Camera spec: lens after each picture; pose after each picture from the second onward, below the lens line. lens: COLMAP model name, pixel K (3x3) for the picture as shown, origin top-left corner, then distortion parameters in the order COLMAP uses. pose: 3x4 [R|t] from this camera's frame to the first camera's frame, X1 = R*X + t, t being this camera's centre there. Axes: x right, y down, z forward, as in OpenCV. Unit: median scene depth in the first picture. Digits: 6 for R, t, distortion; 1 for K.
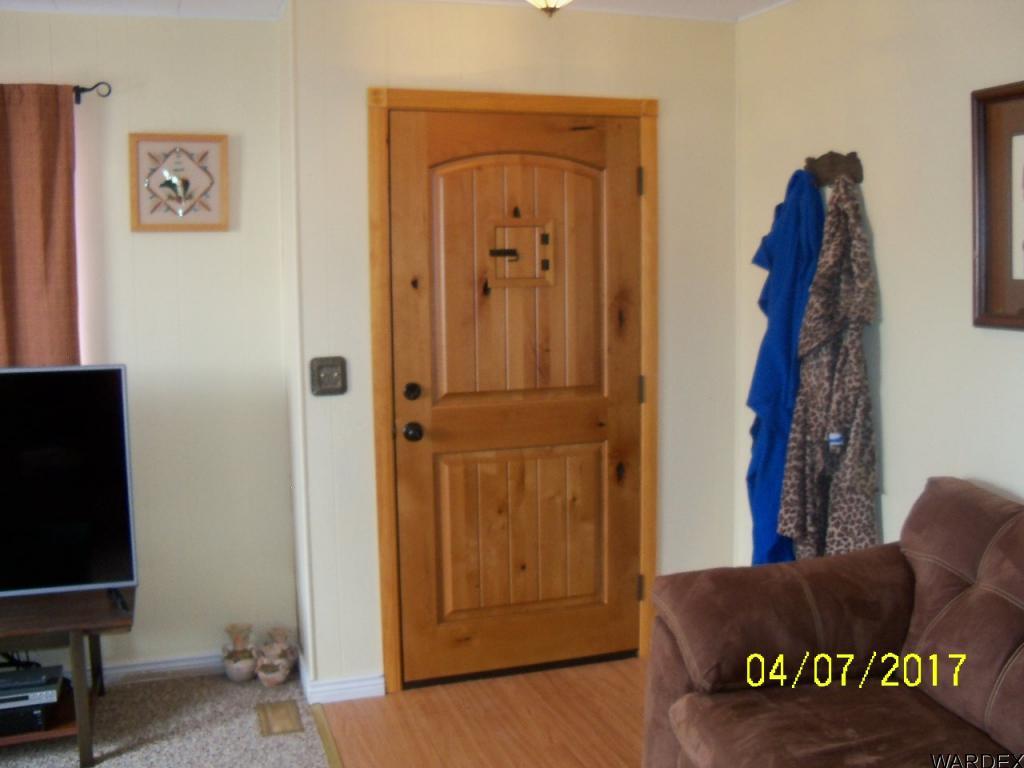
lens RADIAL K [[1036.7, 0, 514.5], [0, 1036.7, 356.8], [0, 0, 1]] dist [-0.212745, 0.218344]
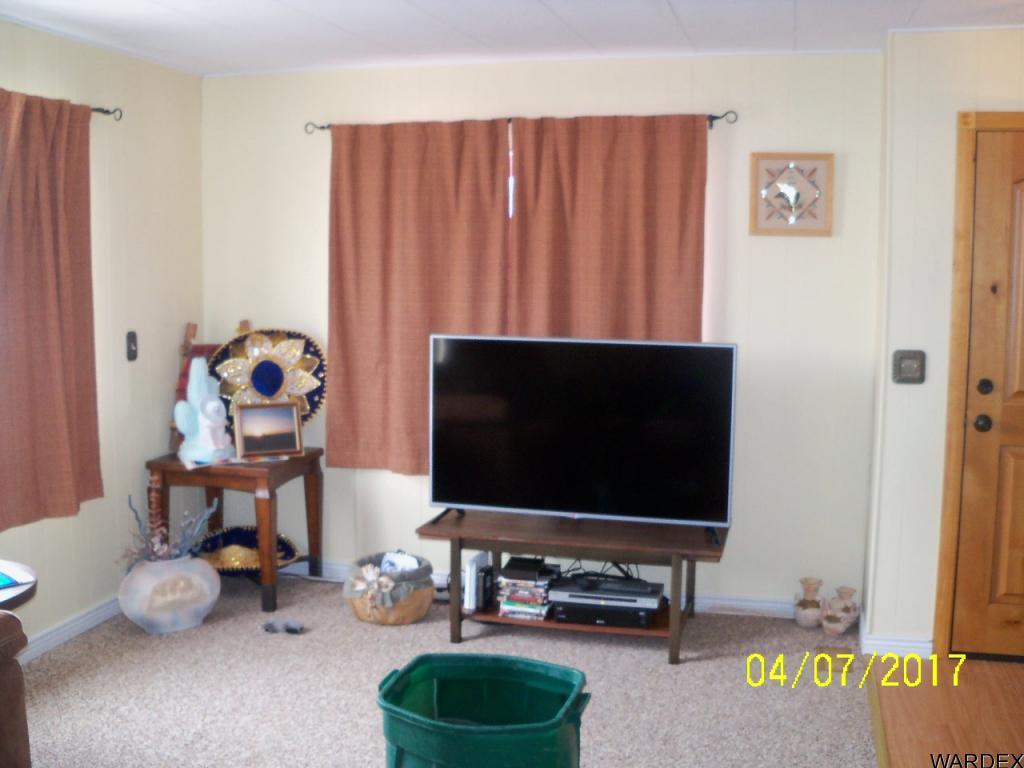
lens RADIAL K [[1036.7, 0, 514.5], [0, 1036.7, 356.8], [0, 0, 1]] dist [-0.212745, 0.218344]
pose [[0.826638, 0.070552, -0.558294, 0.078077], [-0.071486, 0.997238, 0.020175, 0.015949], [0.558175, 0.023233, 0.829398, -0.161468]]
